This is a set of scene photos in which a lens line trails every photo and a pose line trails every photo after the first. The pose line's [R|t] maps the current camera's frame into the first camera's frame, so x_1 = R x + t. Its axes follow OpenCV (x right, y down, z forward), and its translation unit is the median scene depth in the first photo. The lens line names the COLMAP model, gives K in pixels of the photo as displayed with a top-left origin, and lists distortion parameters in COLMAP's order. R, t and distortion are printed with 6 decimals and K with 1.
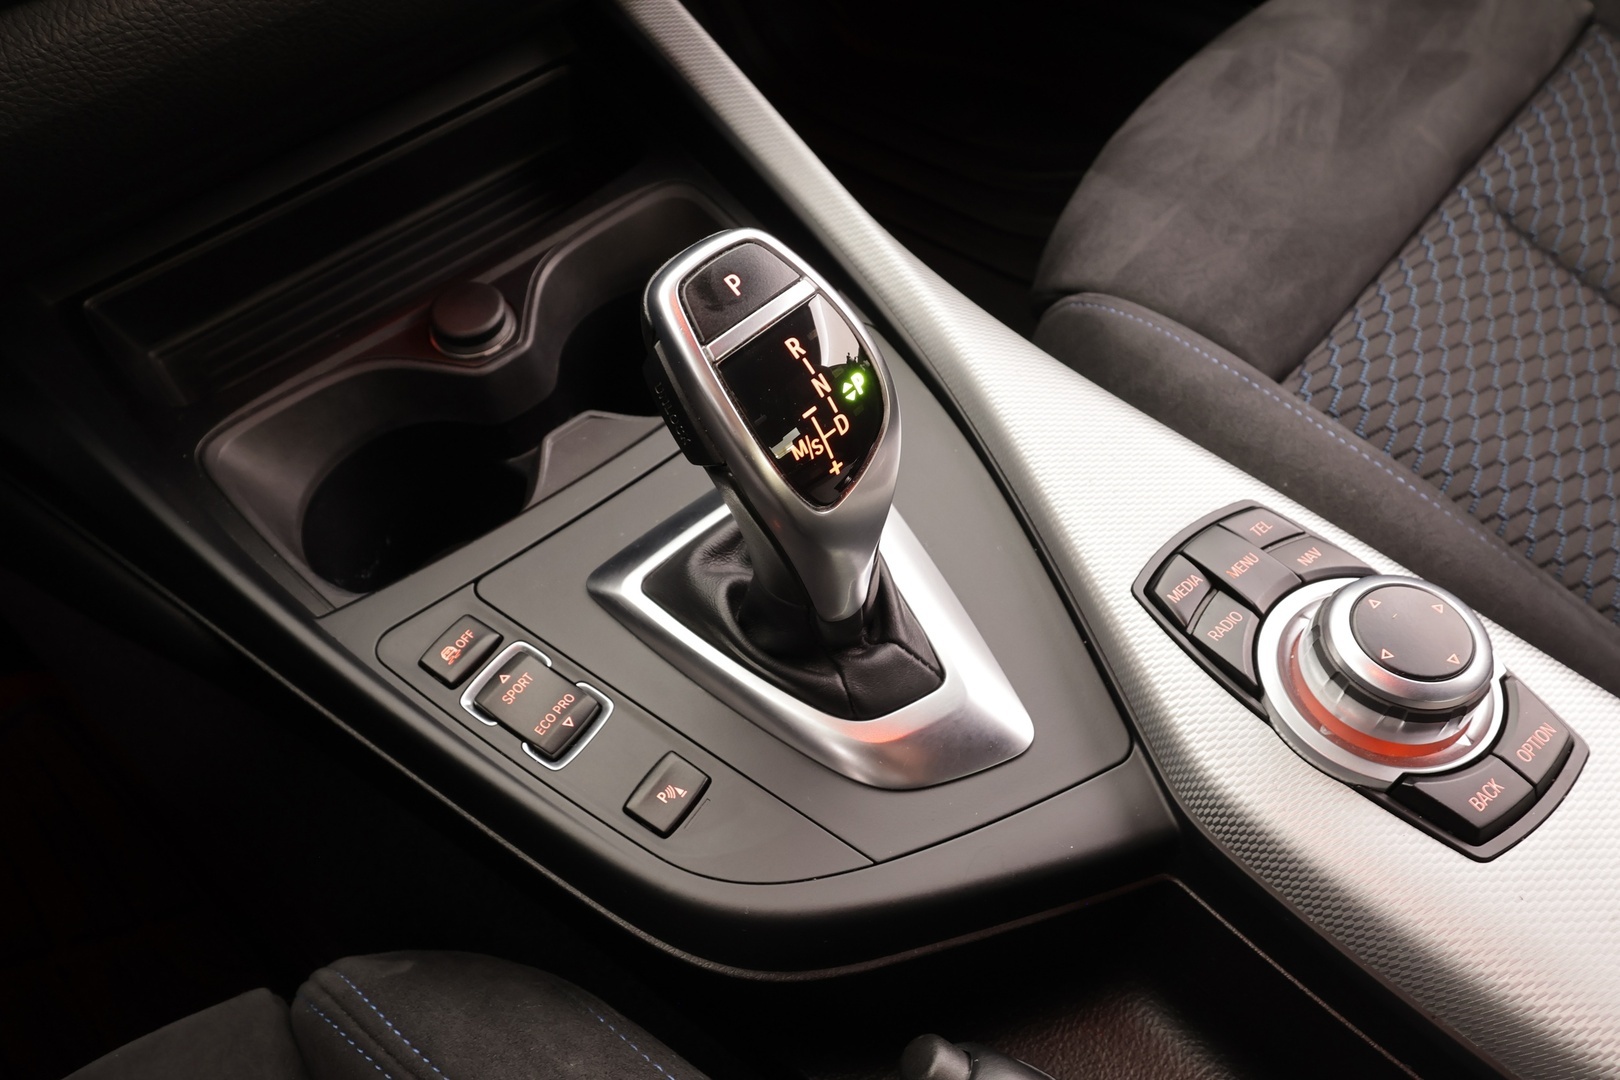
lens RADIAL K [[1087.3, 0, 817.7], [0, 1087.3, 544.2], [0, 0, 1]] dist [0.008102, 0.001755]
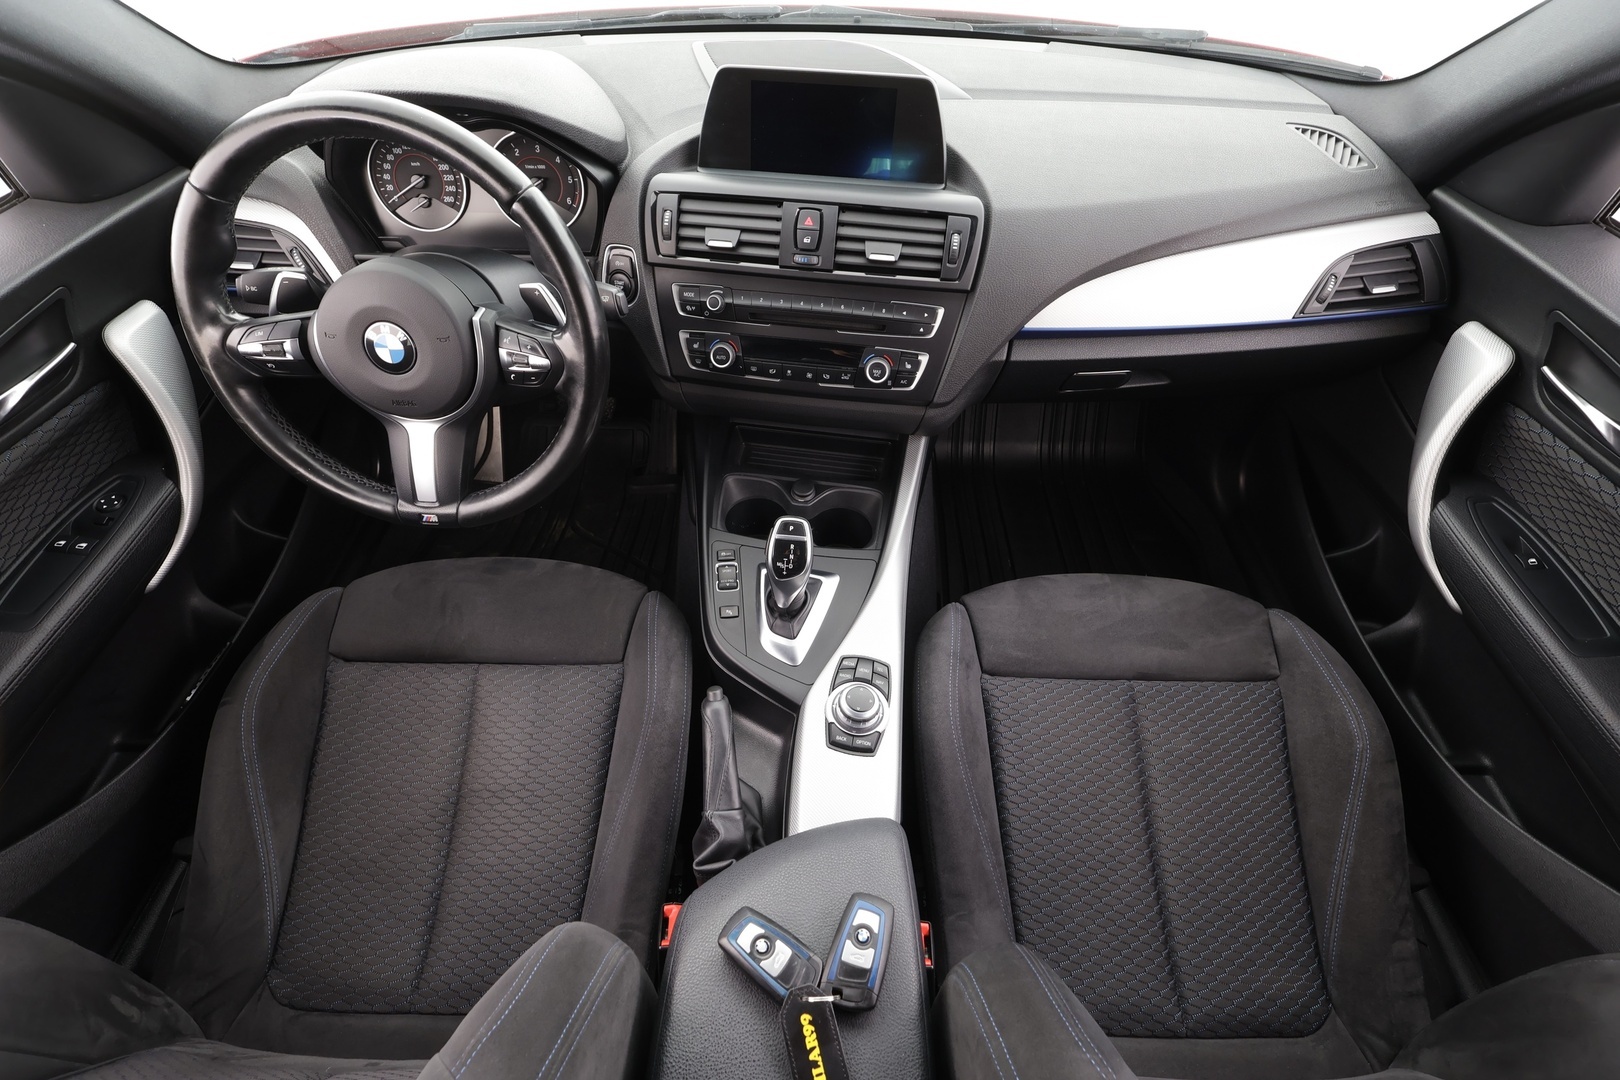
lens RADIAL K [[757.7, 0, 809.0], [0, 757.7, 547.6], [0, 0, 1]] dist [-0.004310, 0.001920]
pose [[0.650455, 0.624392, -0.432485, 1.039039], [-0.648686, 0.752870, 0.111323, -0.425326], [0.395114, 0.208136, 0.894742, -1.360078]]
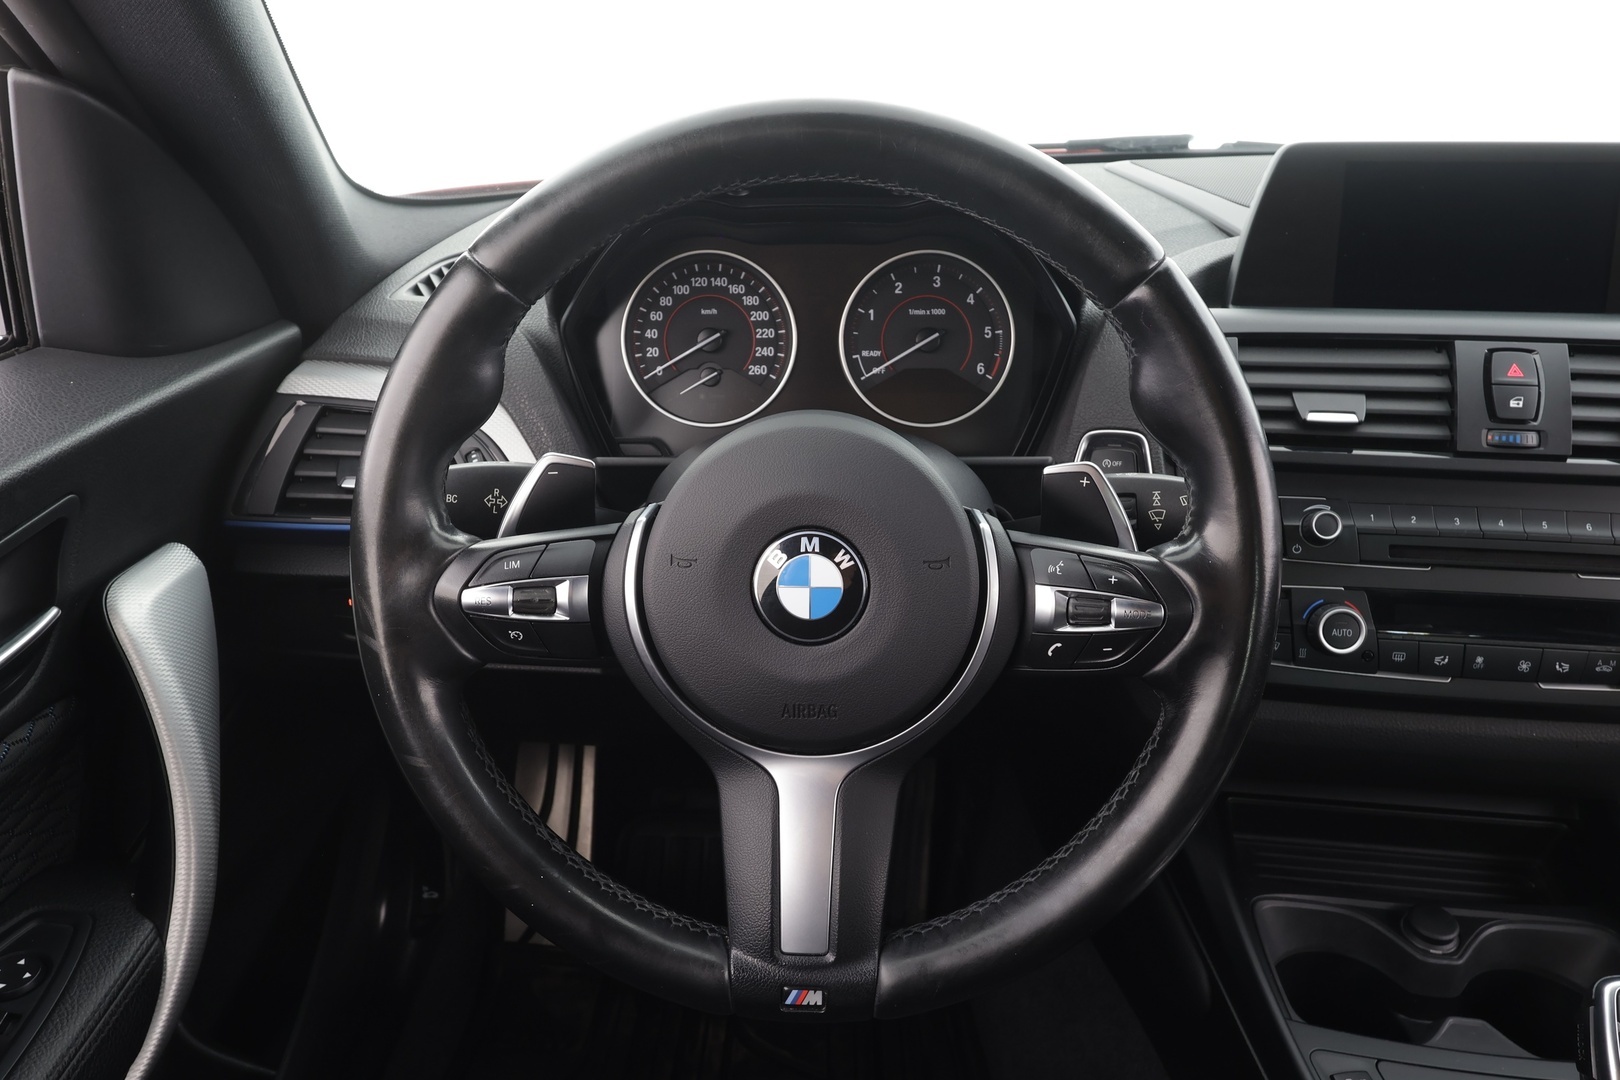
lens RADIAL K [[1197.8, 0, 802.5], [0, 1197.8, 539.9], [0, 0, 1]] dist [-0.004034, 0.003823]
pose [[0.662260, 0.374135, -0.649180, -0.002821], [-0.632979, 0.742977, -0.217541, 0.412028], [0.400936, 0.554986, 0.728863, -1.185329]]
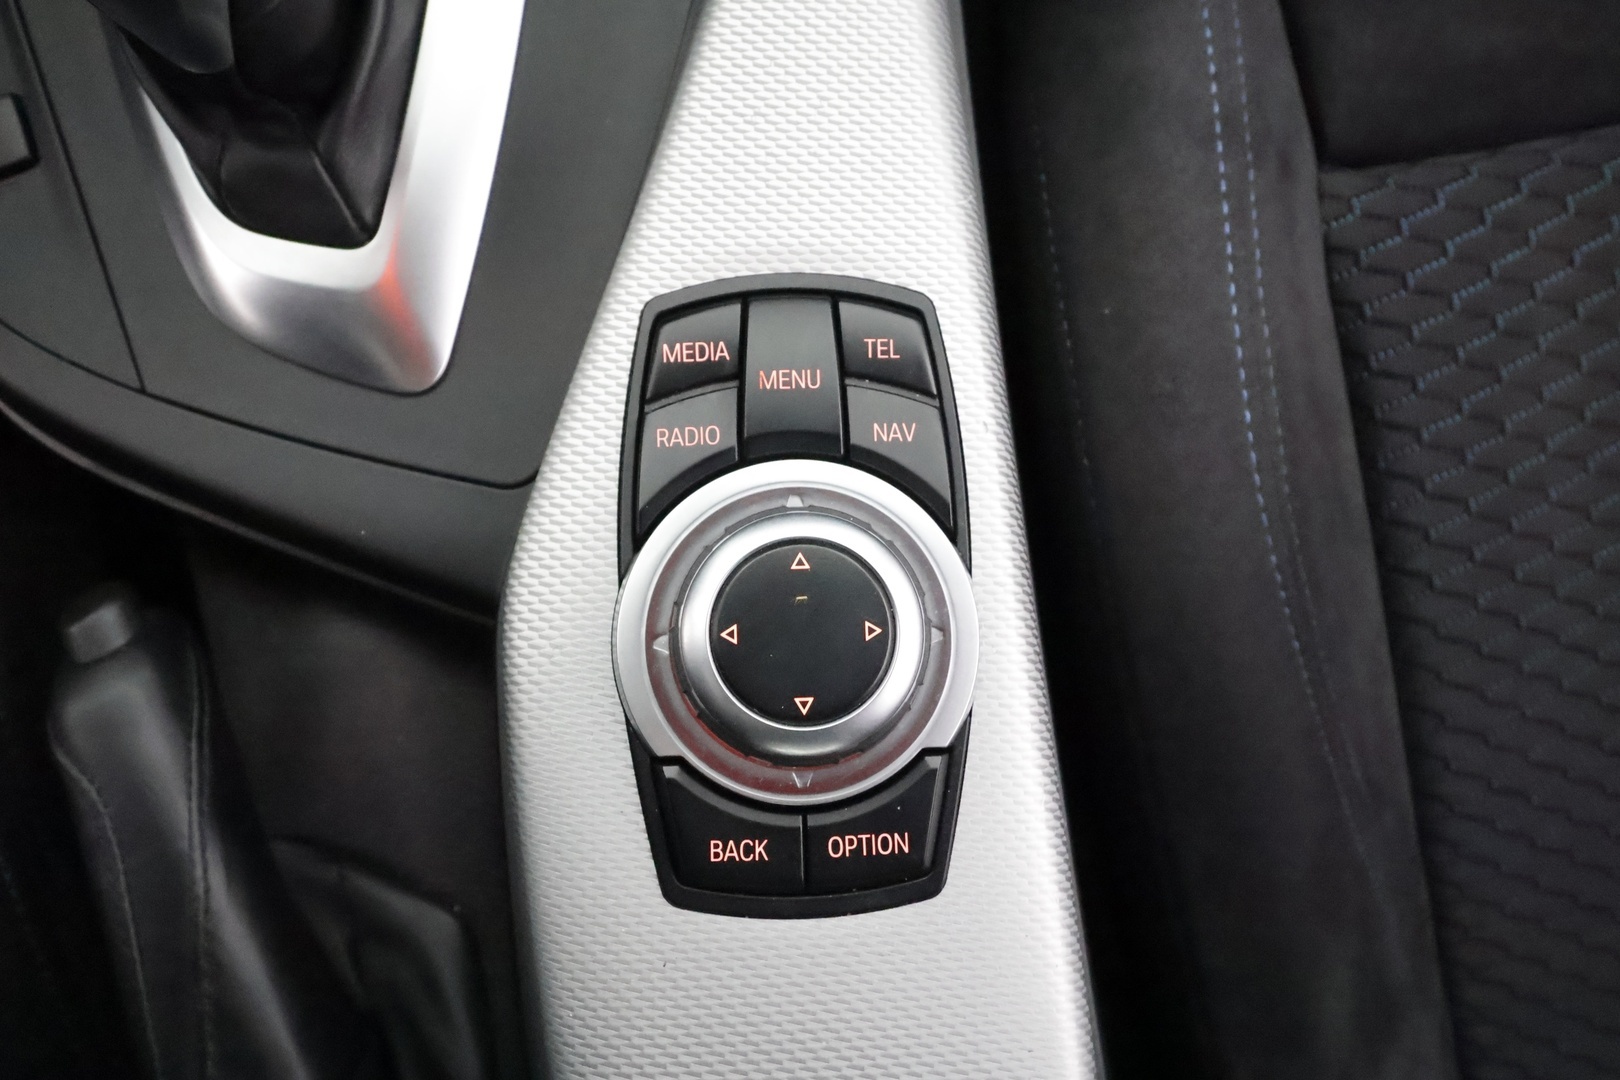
lens RADIAL K [[1087.3, 0, 808.8], [0, 1087.3, 545.1], [0, 0, 1]] dist [0.008102, 0.001755]
pose [[0.799887, 0.600144, -0.002897, 0.423021], [-0.513255, 0.686565, 0.514974, -0.222281], [0.311047, -0.410434, 0.857201, 0.398014]]
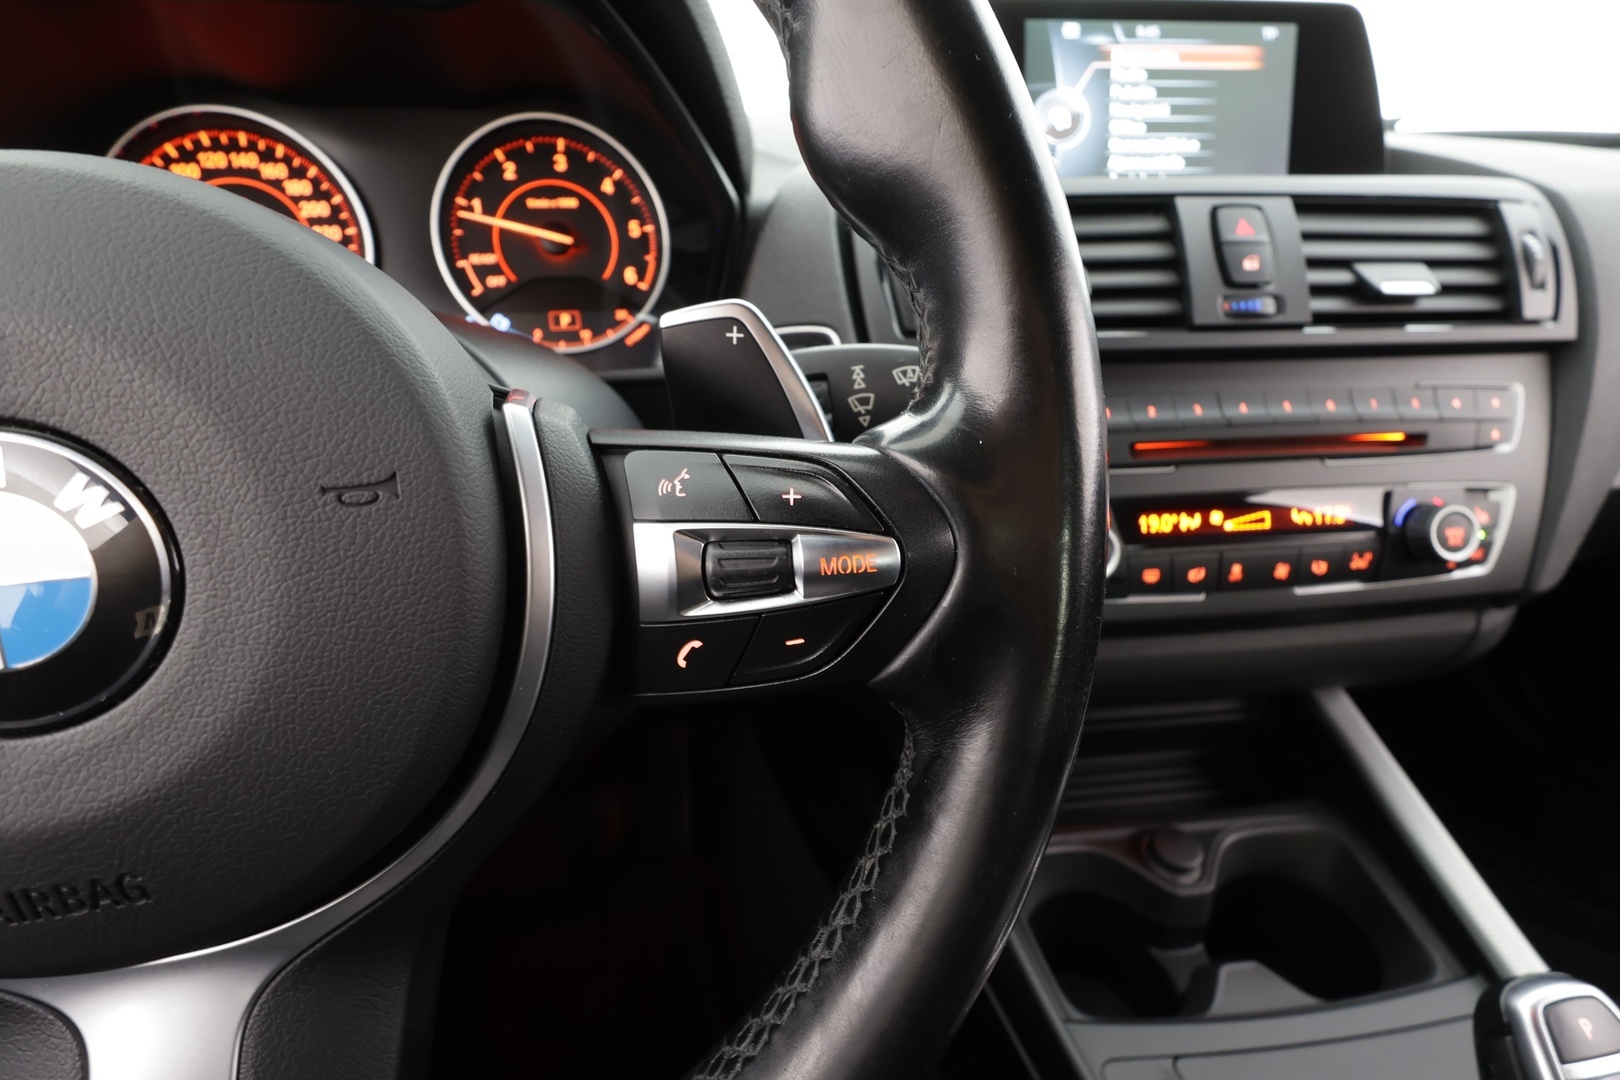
lens RADIAL K [[757.7, 0, 811.0], [0, 757.7, 536.6], [0, 0, 1]] dist [-0.004310, 0.001920]
pose [[0.825710, 0.310491, -0.470954, -0.460340], [-0.492176, 0.804474, -0.332543, 0.048123], [0.275618, 0.506377, 0.817078, -0.281160]]
